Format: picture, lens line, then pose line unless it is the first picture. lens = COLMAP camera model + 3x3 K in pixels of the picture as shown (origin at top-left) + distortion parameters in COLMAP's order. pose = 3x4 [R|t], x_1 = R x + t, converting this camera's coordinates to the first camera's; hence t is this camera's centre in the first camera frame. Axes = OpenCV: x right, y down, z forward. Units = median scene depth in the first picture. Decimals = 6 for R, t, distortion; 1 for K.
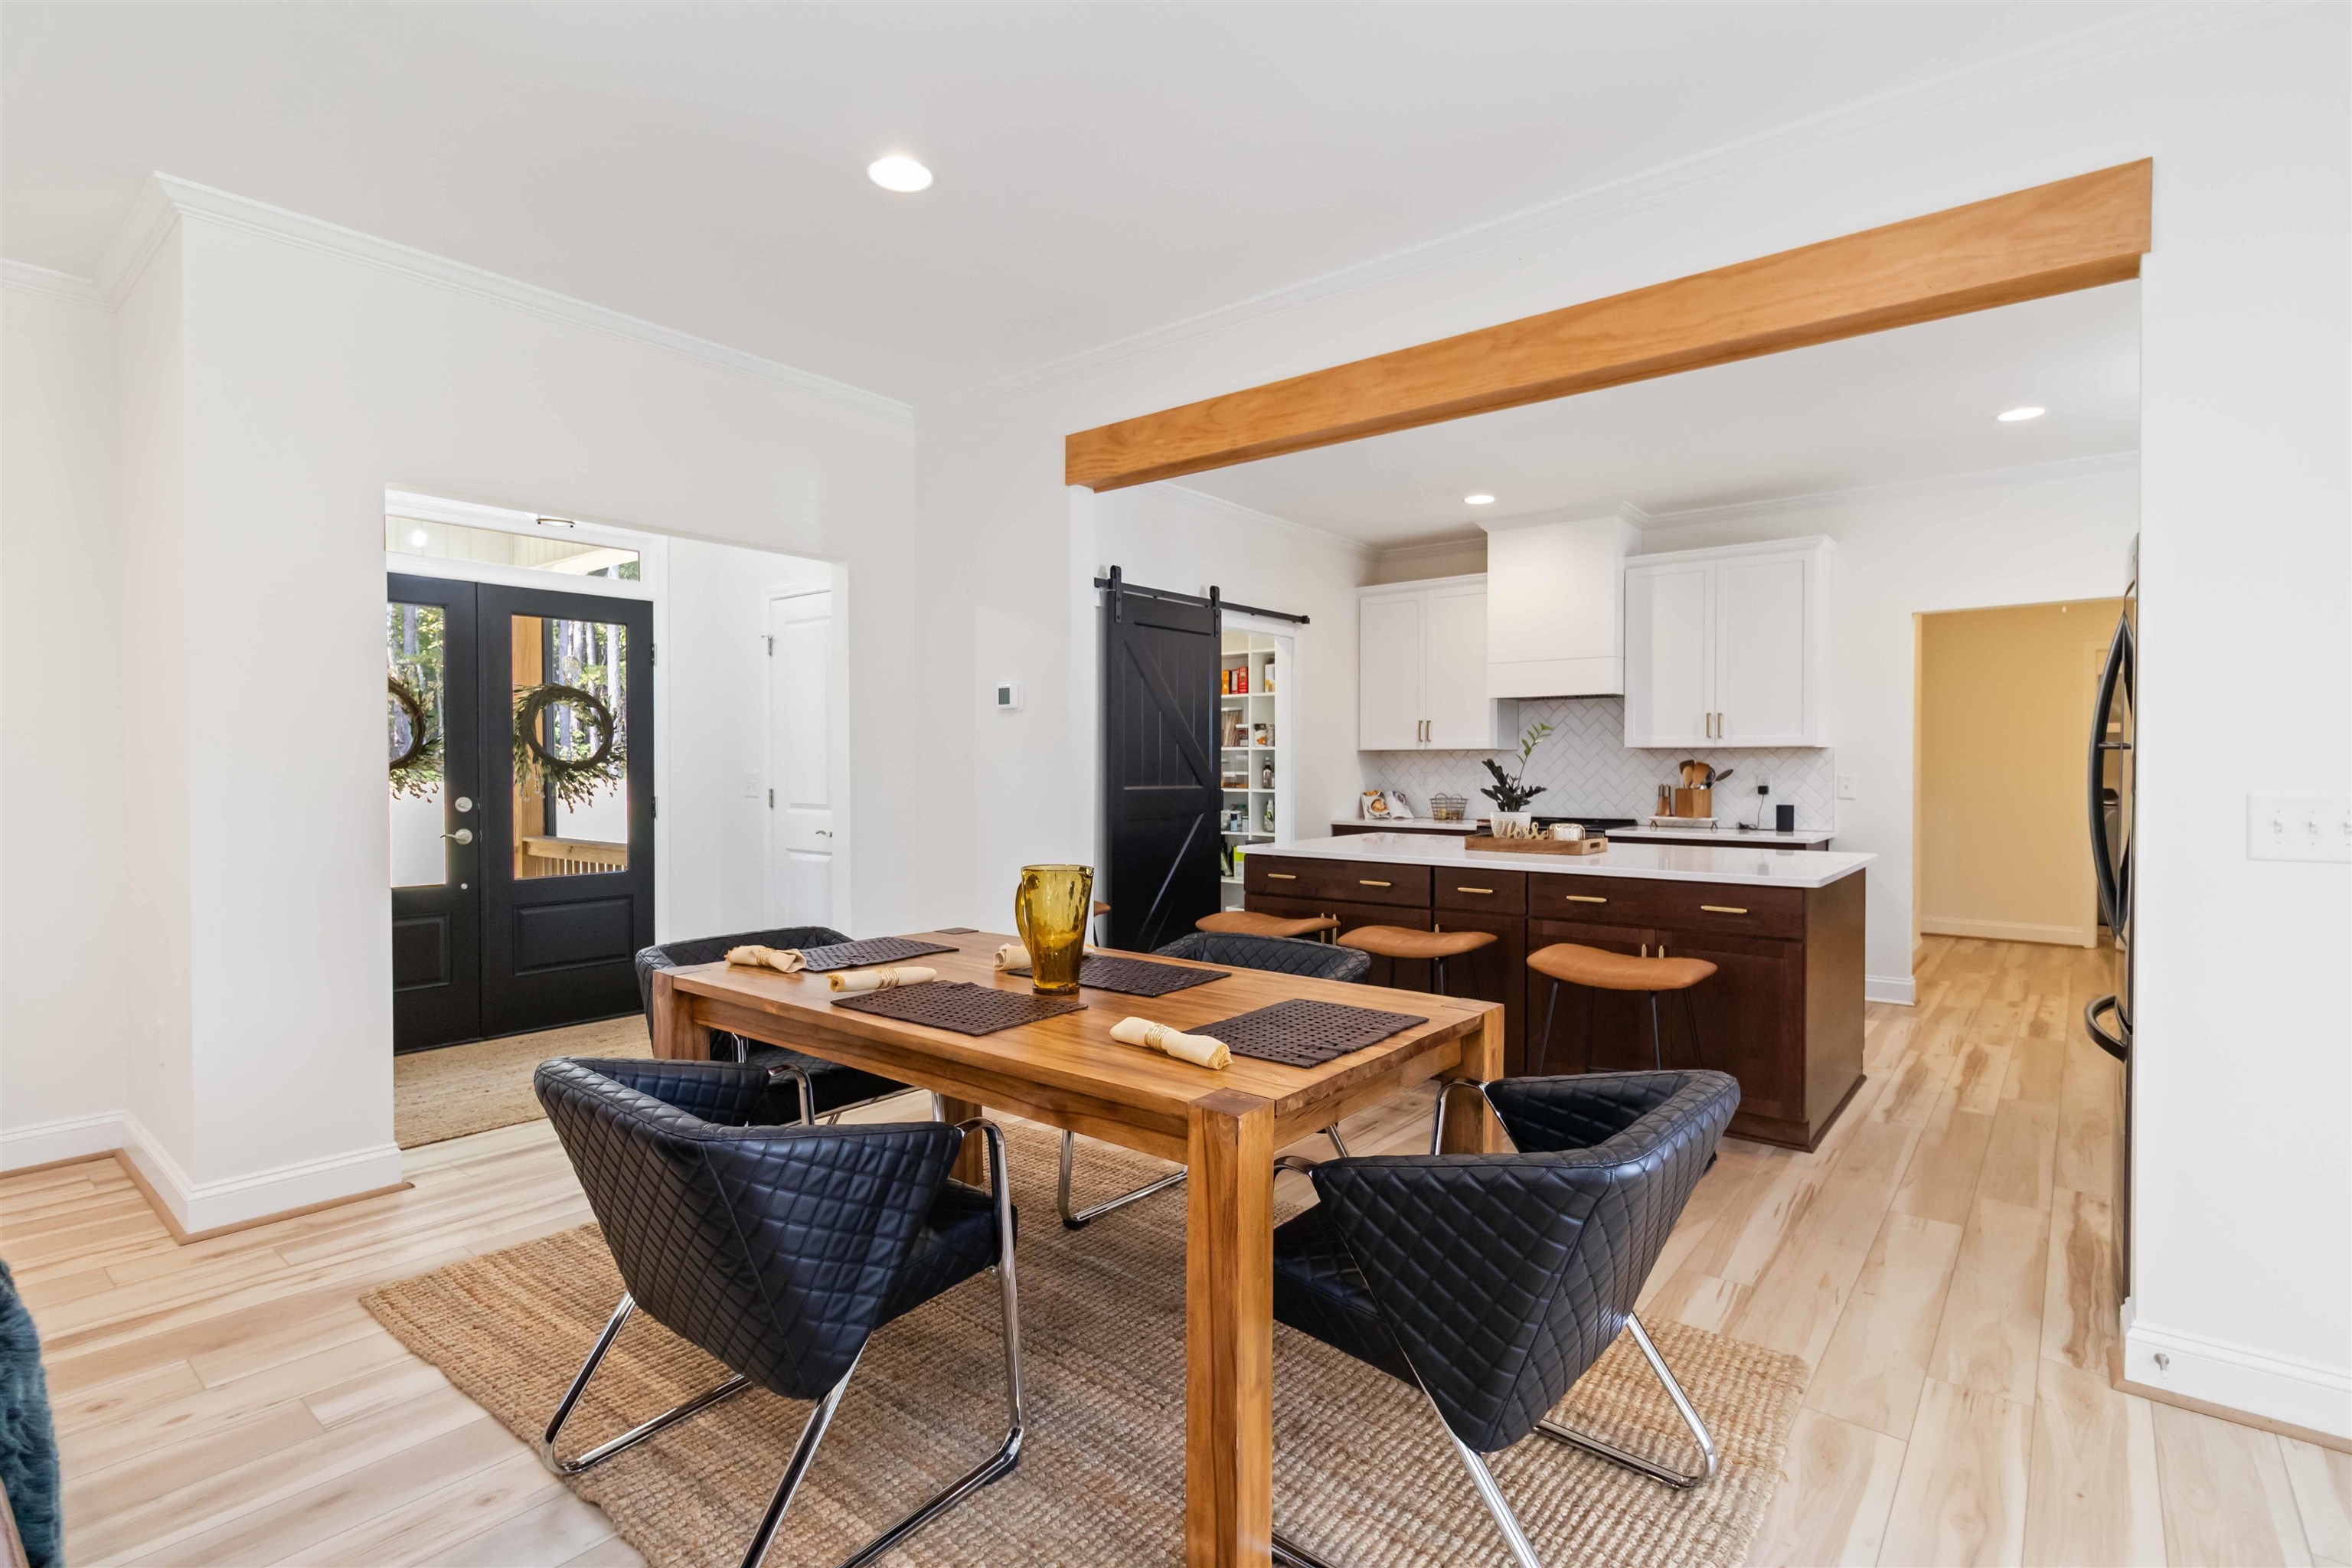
lens RADIAL K [[1108.1, 0, 1180.5], [0, 1108.1, 773.8], [0, 0, 1]] dist [0.002258, -0.000283]
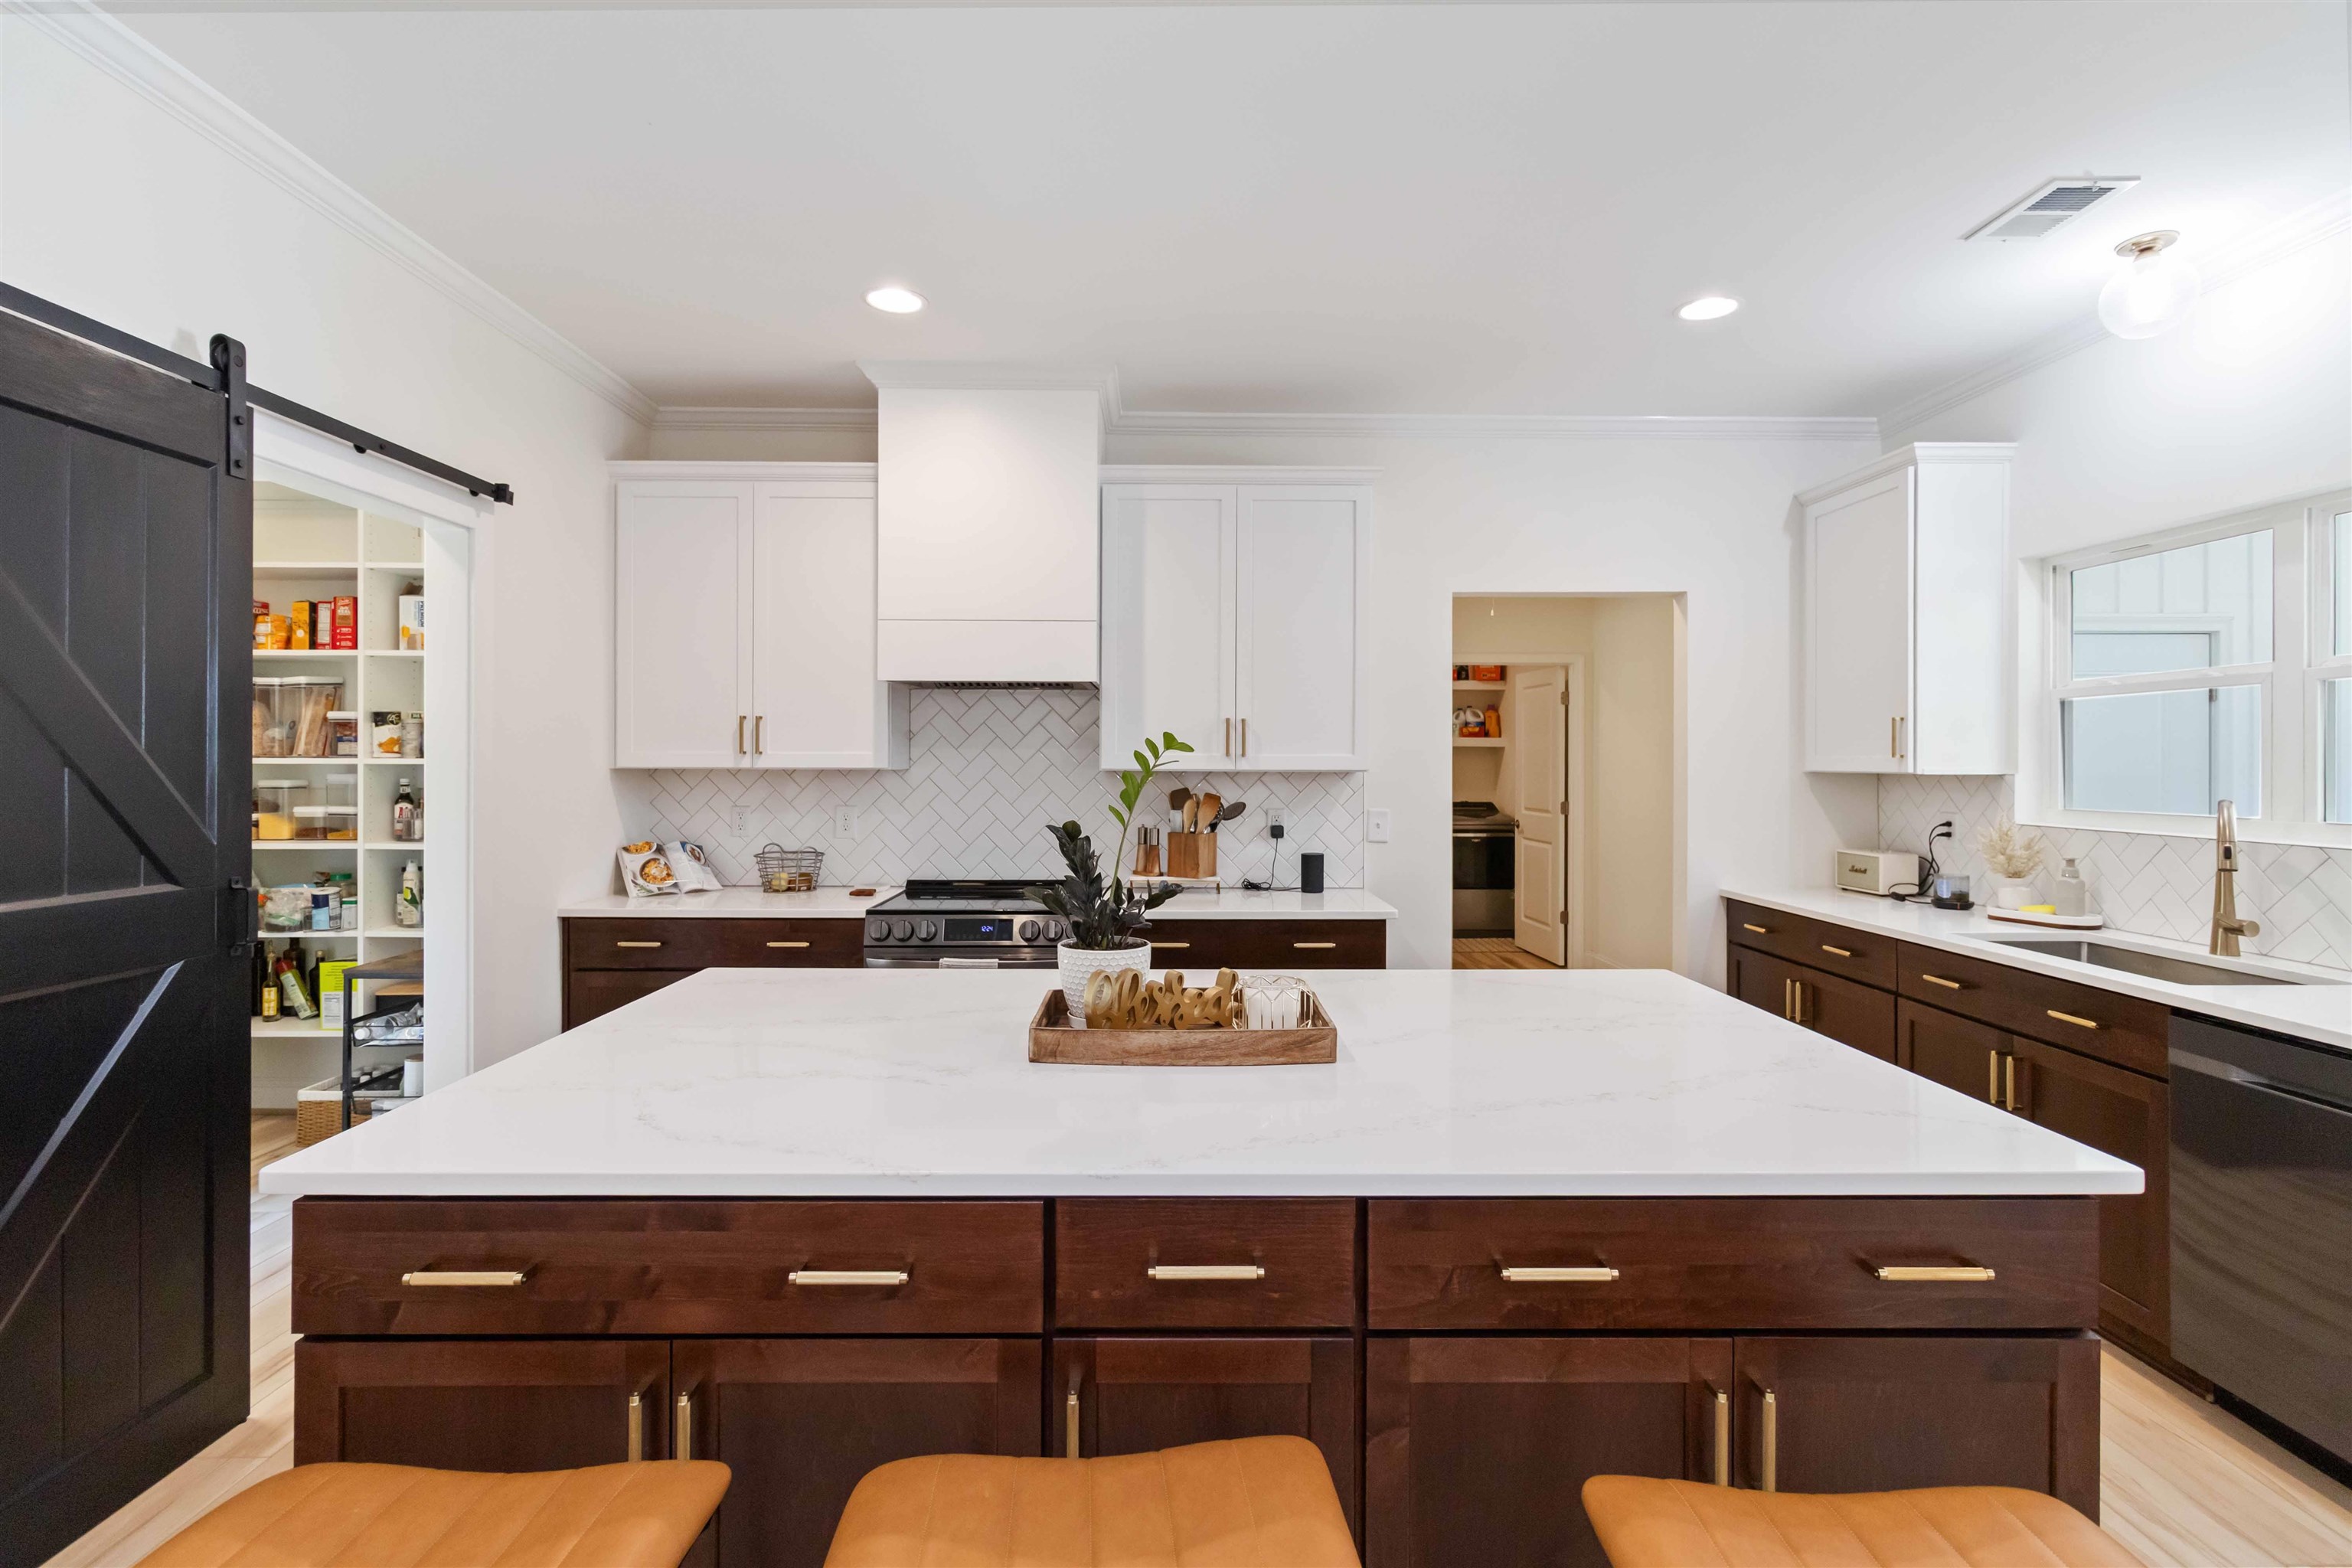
lens RADIAL K [[1108.1, 0, 1184.0], [0, 1108.1, 763.2], [0, 0, 1]] dist [0.002258, -0.000283]
pose [[0.772098, 0.002297, 0.635499, 0.041191], [0.001780, 0.999982, -0.005778, -0.024144], [-0.635501, 0.005592, 0.772080, 0.502715]]
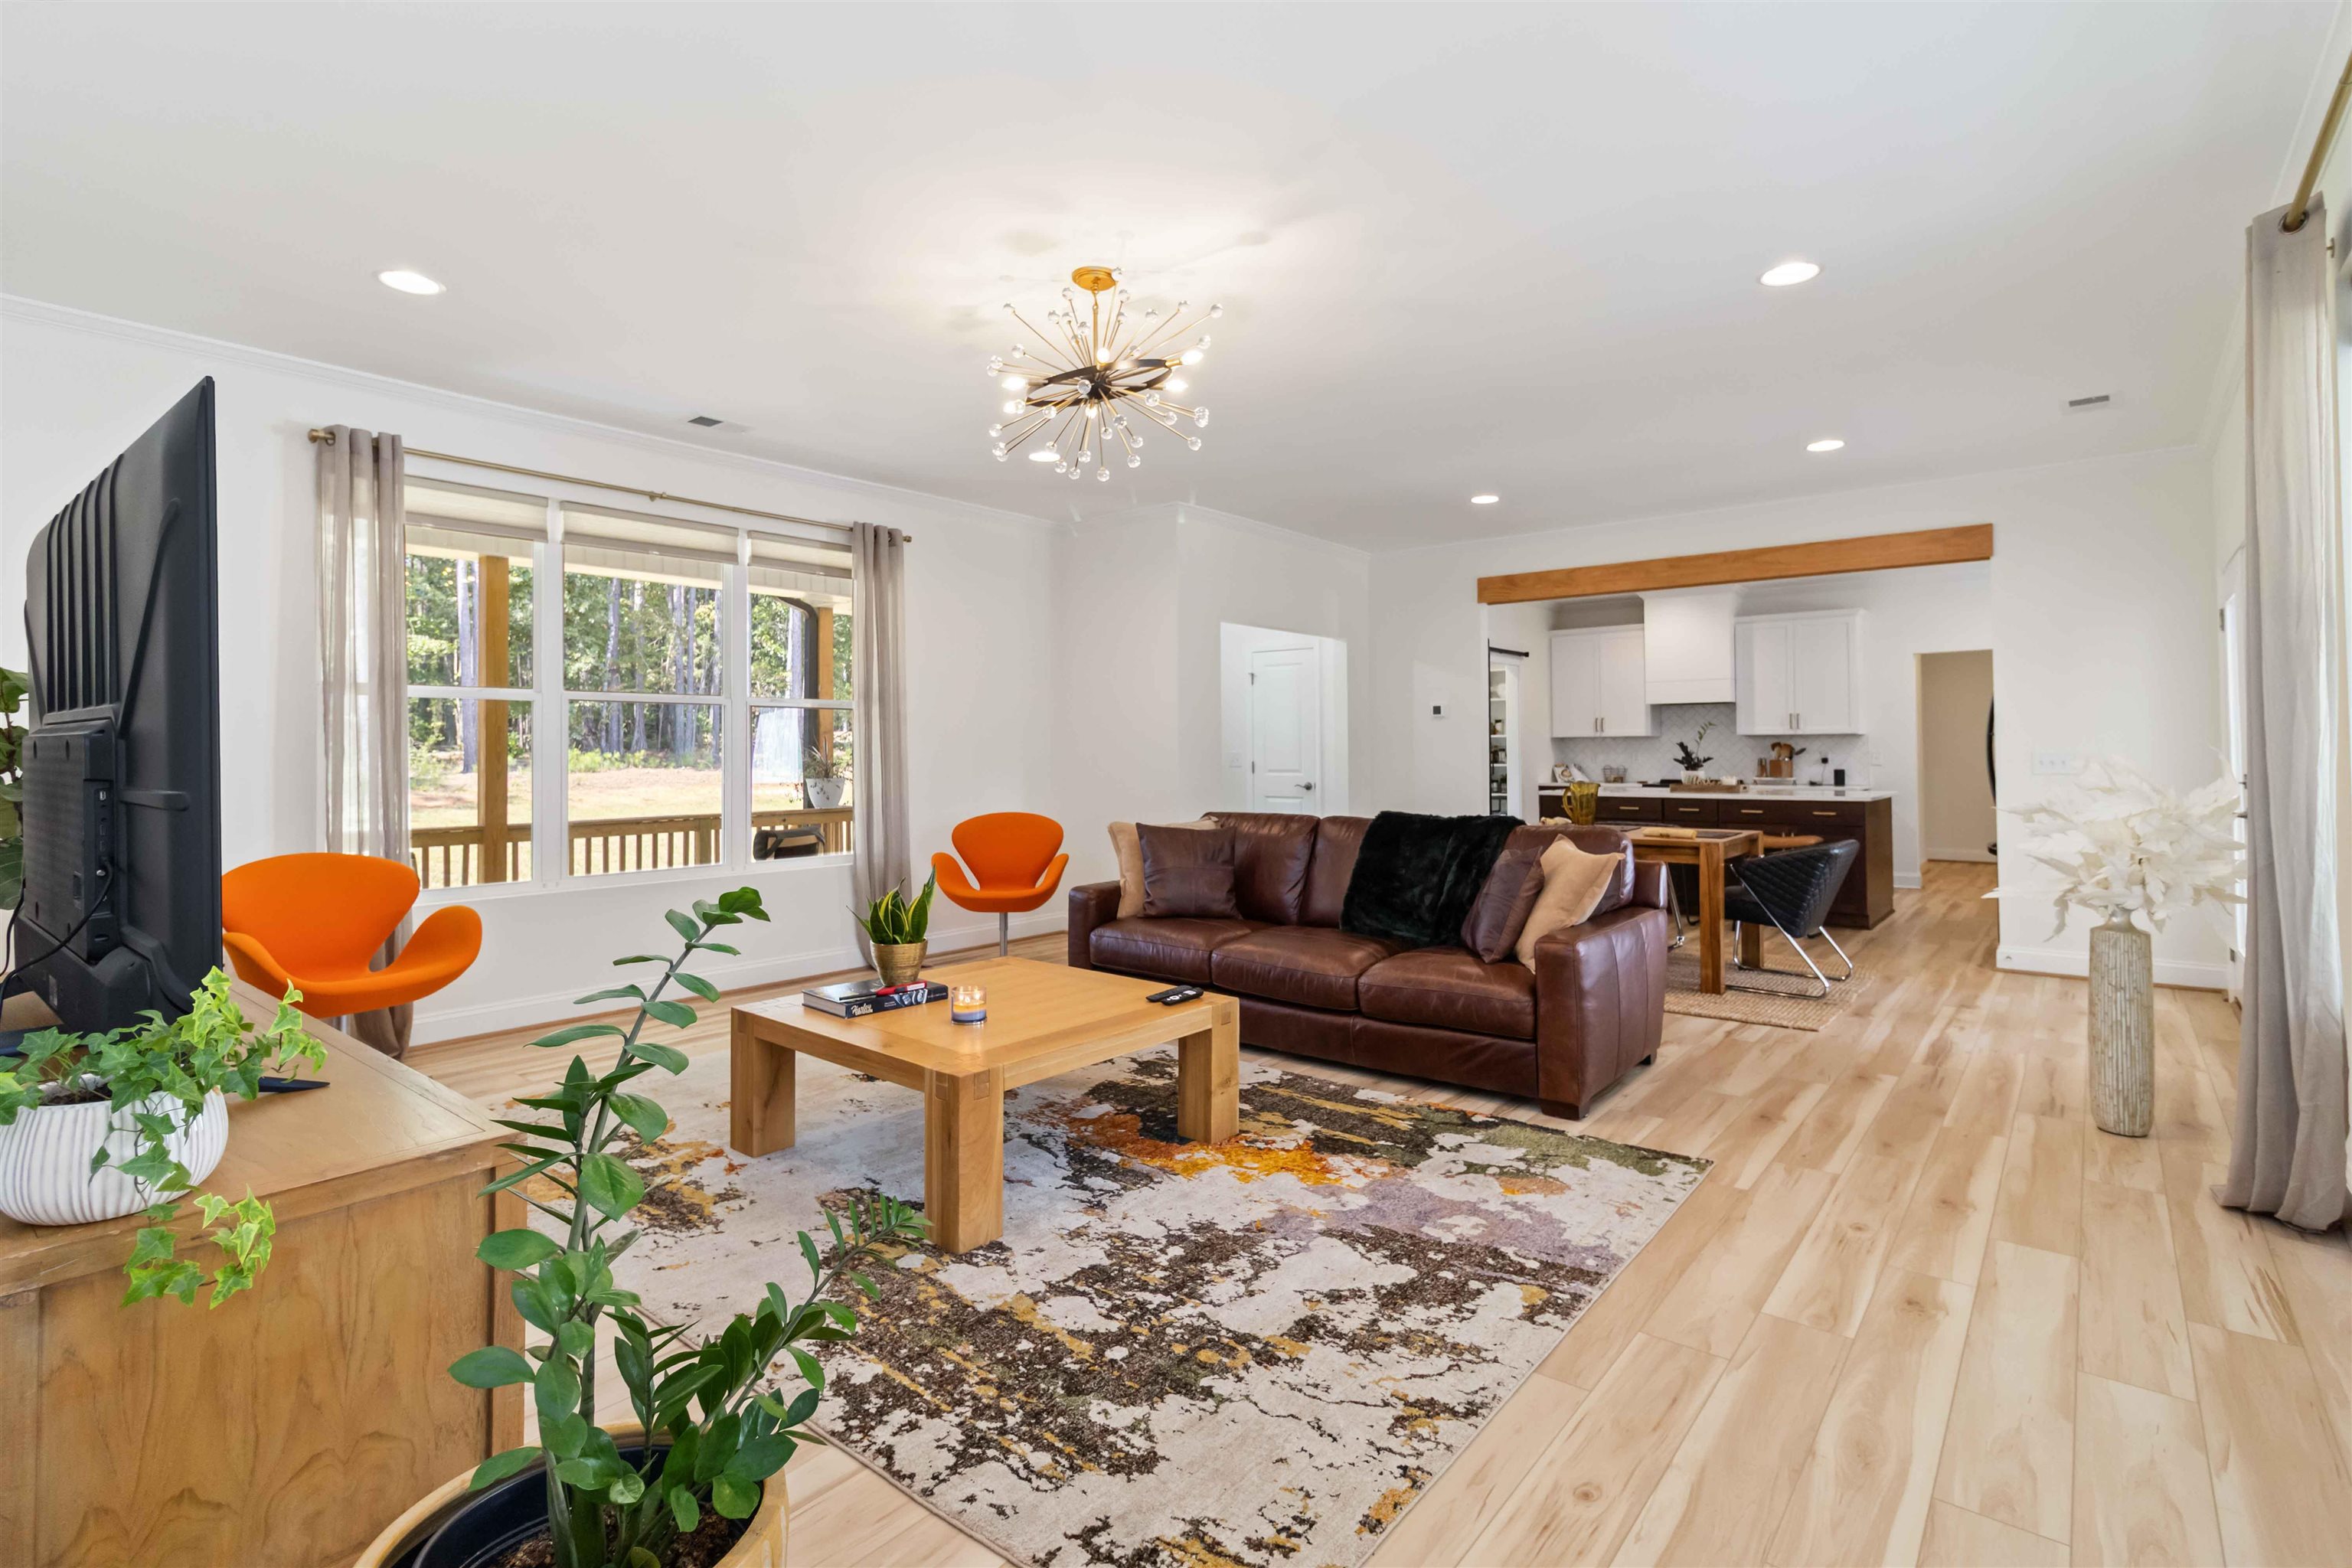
lens RADIAL K [[1108.1, 0, 1180.6], [0, 1108.1, 726.2], [0, 0, 1]] dist [0.002258, -0.000283]
pose [[0.999967, -0.005192, -0.006210, -0.411567], [0.004994, 0.999491, -0.031523, 0.010953], [0.006370, 0.031491, 0.999484, -0.637508]]
